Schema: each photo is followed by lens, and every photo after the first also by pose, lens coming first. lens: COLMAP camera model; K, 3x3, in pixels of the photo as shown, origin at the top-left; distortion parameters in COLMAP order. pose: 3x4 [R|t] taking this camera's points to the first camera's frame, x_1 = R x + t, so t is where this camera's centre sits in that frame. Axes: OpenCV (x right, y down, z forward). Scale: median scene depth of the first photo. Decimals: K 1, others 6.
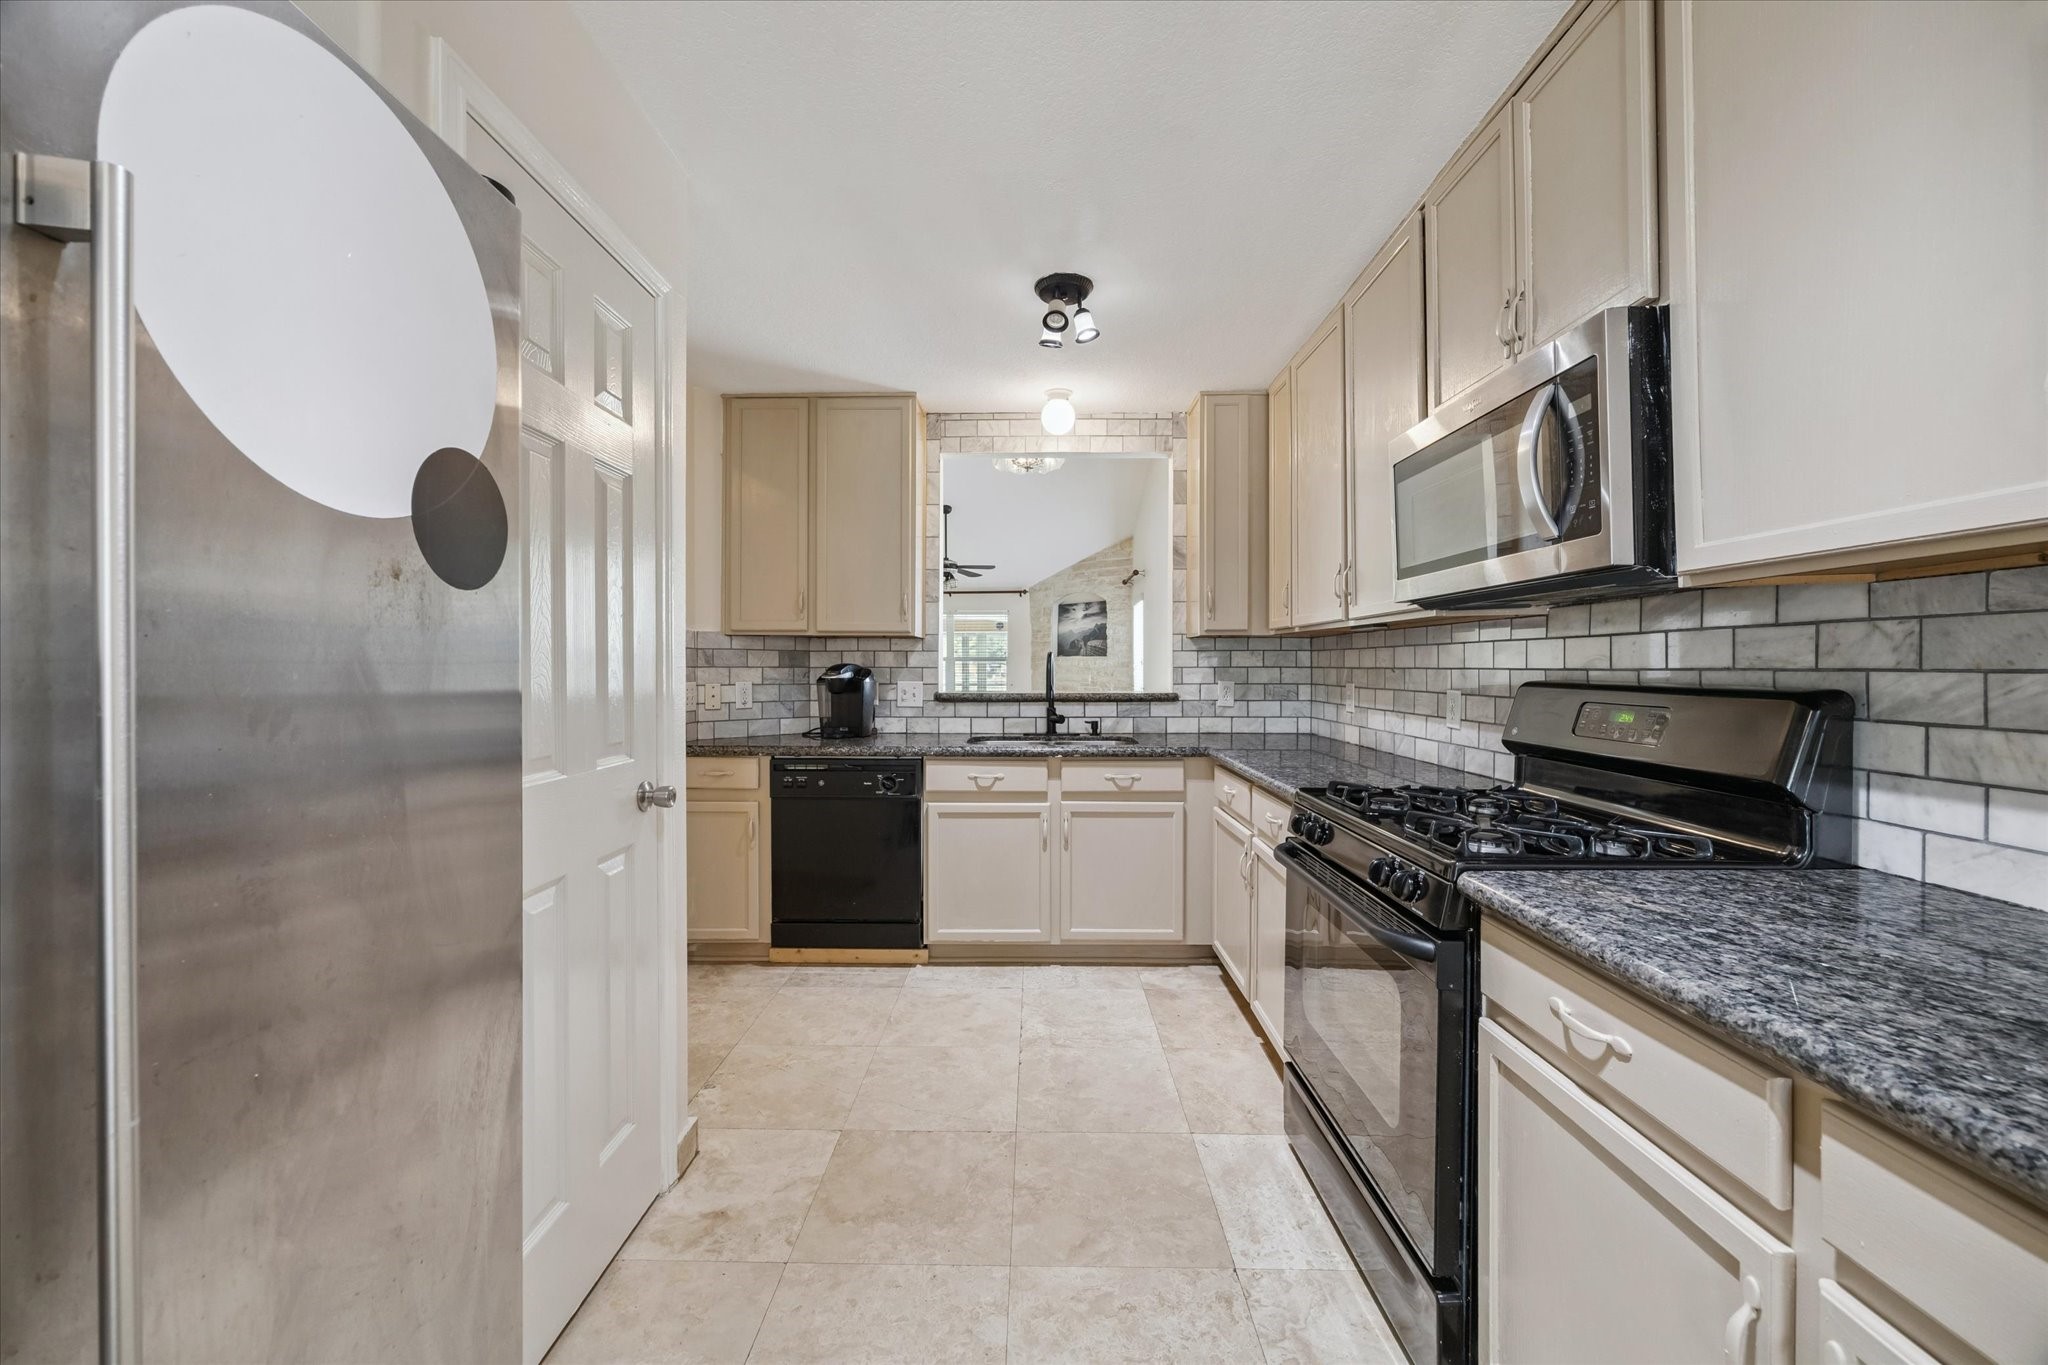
lens RADIAL K [[781.5, 0, 1023.6], [0, 781.5, 668.7], [0, 0, 1]] dist [-0.001084, -0.000204]
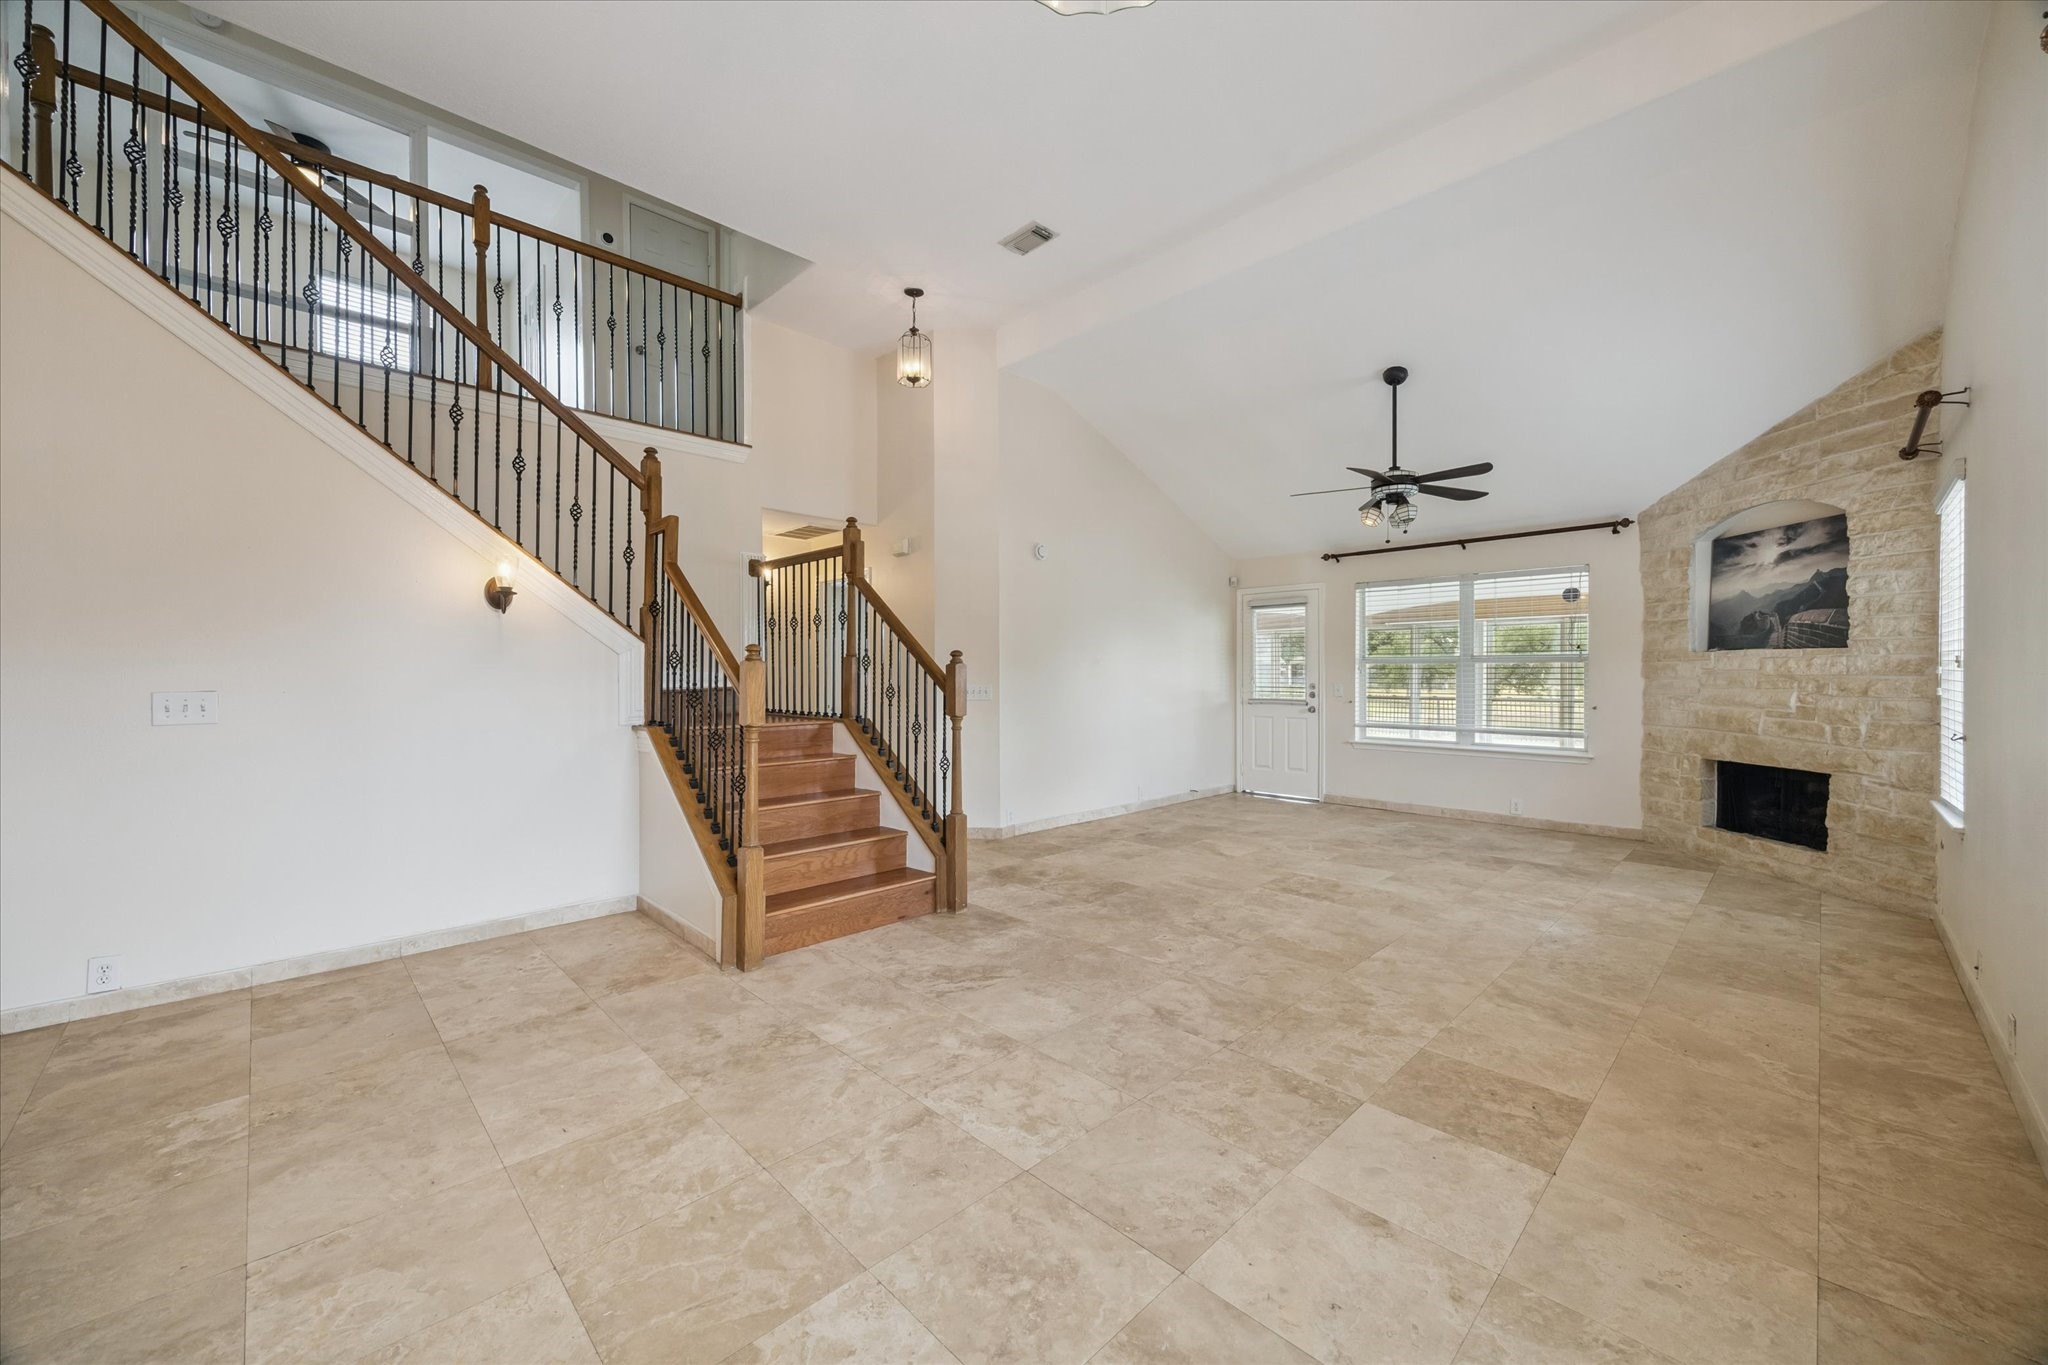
lens RADIAL K [[781.5, 0, 1019.9], [0, 781.5, 677.5], [0, 0, 1]] dist [-0.001084, -0.000204]
pose [[0.706758, 0.007589, -0.707415, 0.088402], [-0.005658, 0.999971, 0.005075, 0.000159], [0.707433, 0.000415, 0.706780, 0.400614]]
